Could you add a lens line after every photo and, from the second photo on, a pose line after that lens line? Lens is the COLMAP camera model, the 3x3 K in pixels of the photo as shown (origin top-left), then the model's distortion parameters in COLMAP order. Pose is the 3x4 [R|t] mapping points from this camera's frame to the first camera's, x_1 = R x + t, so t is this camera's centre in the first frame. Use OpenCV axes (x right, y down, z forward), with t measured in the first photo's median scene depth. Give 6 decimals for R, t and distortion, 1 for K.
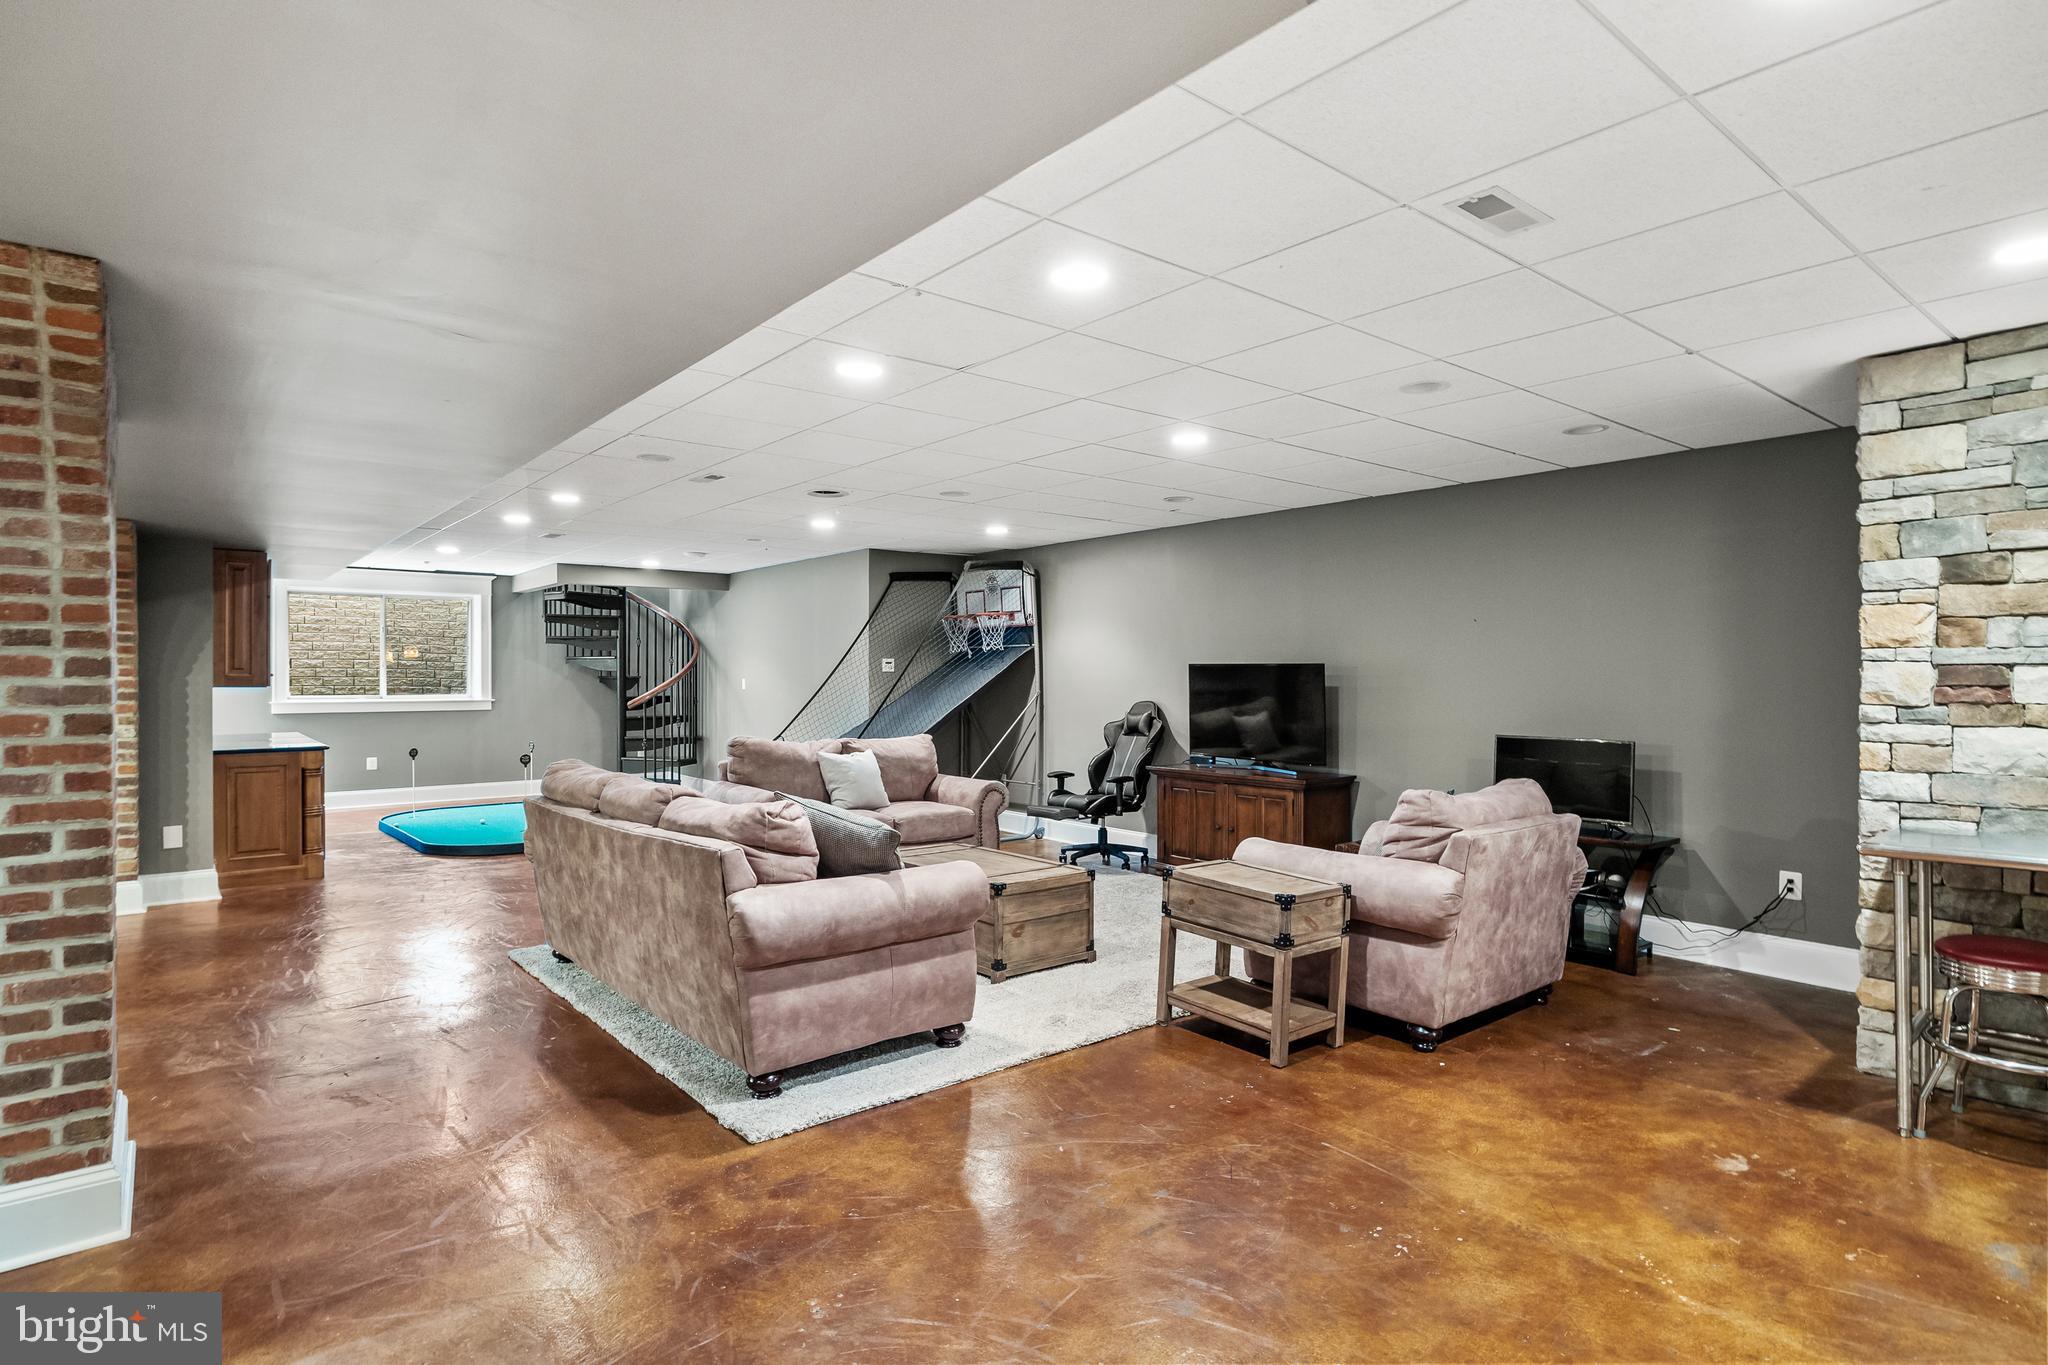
lens RADIAL K [[1093.4, 0, 1032.3], [0, 1093.4, 671.2], [0, 0, 1]] dist [0.002990, -0.001056]
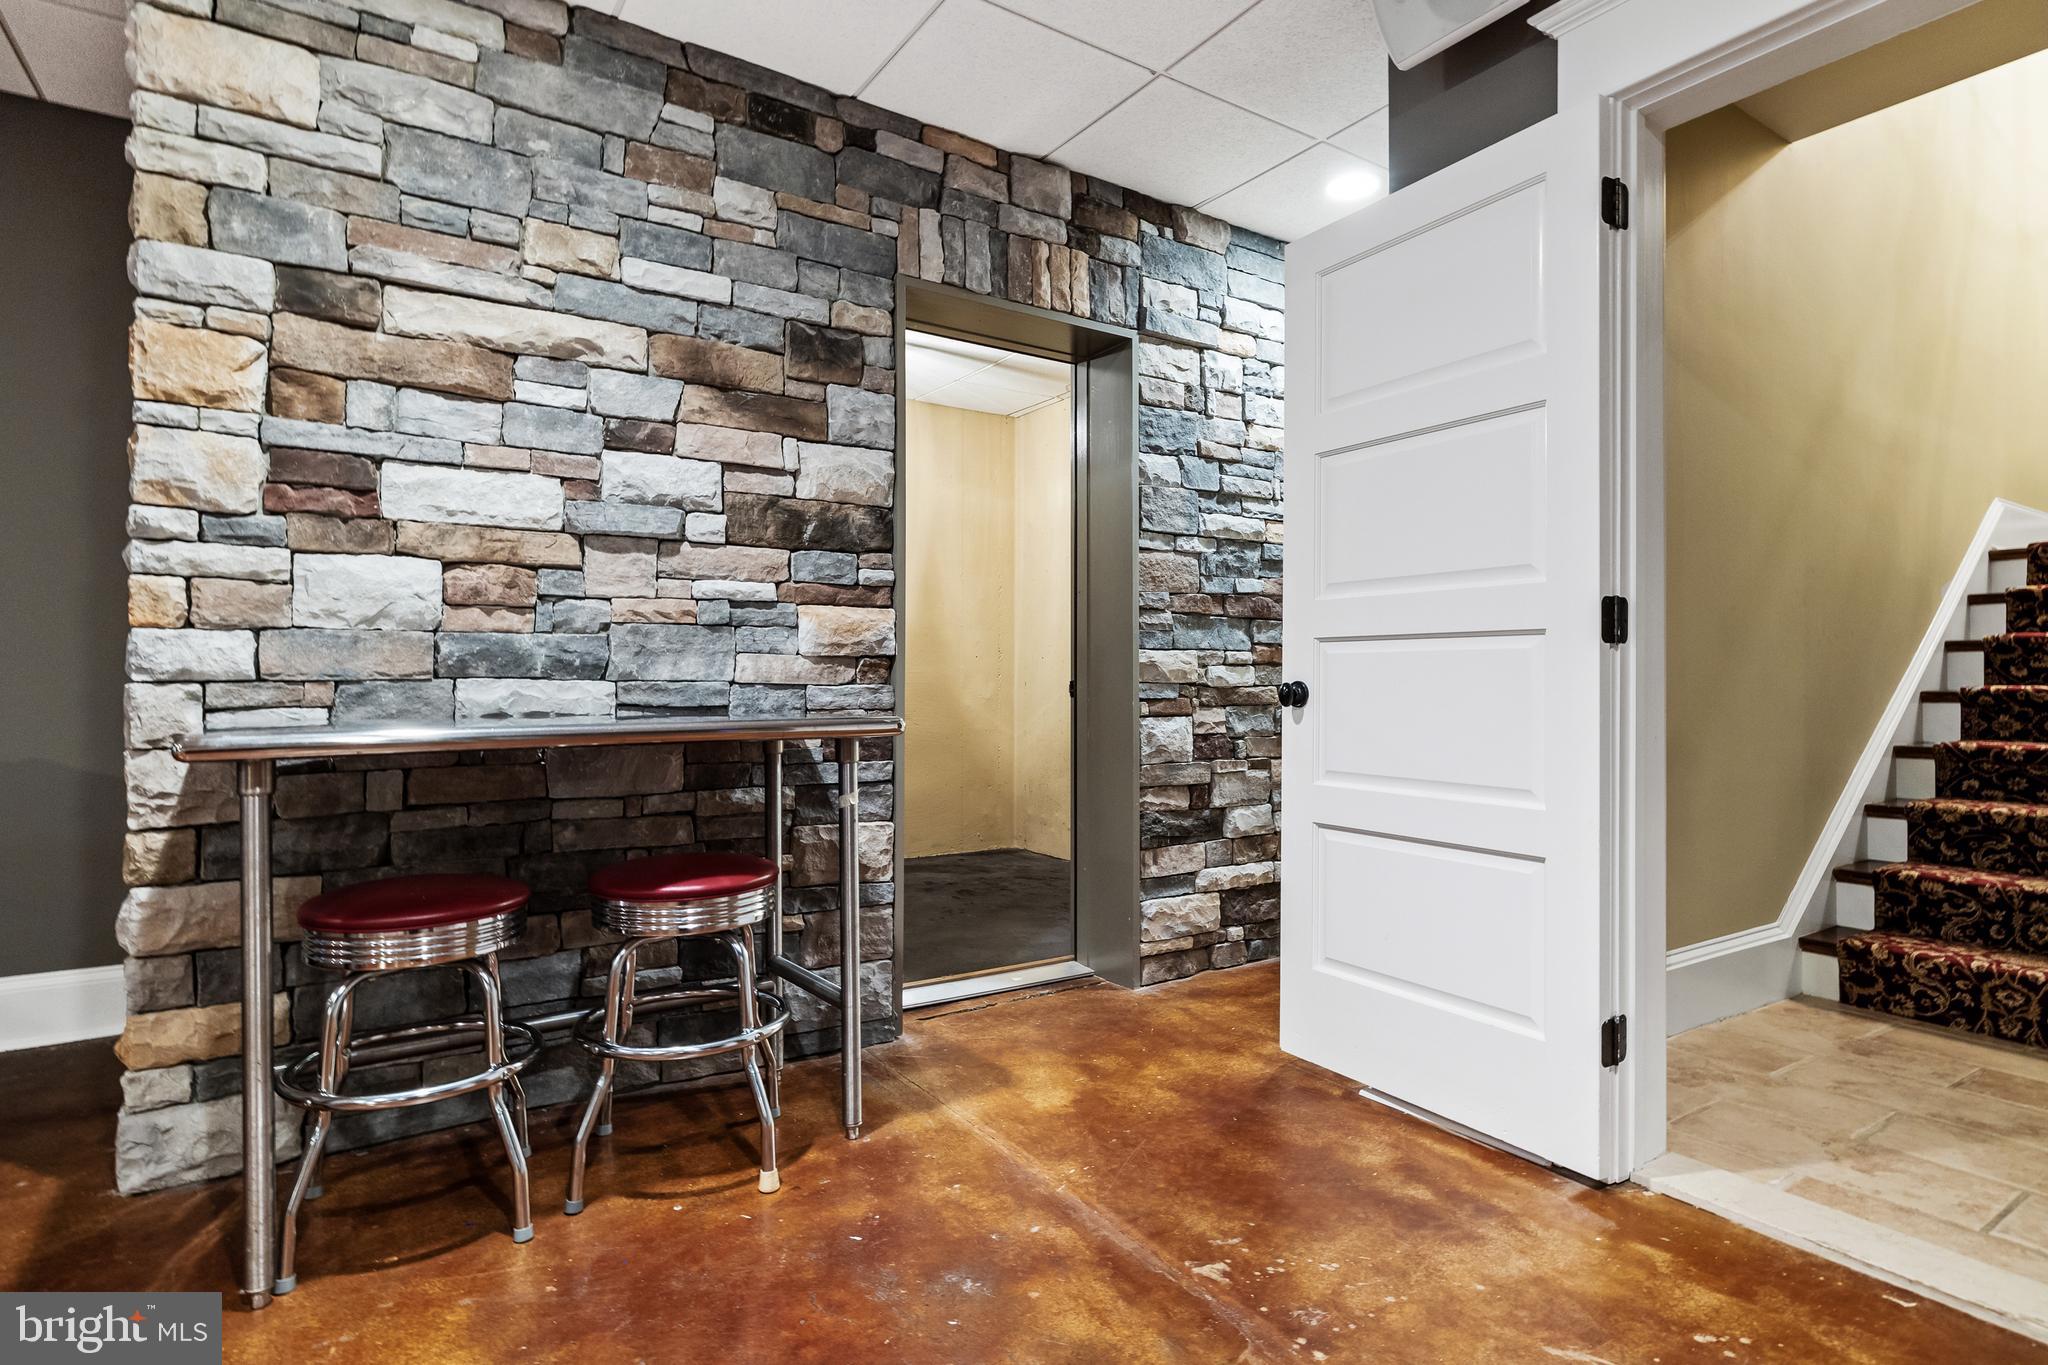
lens RADIAL K [[1035.5, 0, 1018.8], [0, 1035.5, 673.4], [0, 0, 1]] dist [-0.000642, -0.001124]
pose [[0.116876, 0.003653, 0.993140, 0.317542], [-0.007449, 0.999968, -0.002801, 0.113820], [-0.993119, -0.007071, 0.116900, 0.527293]]
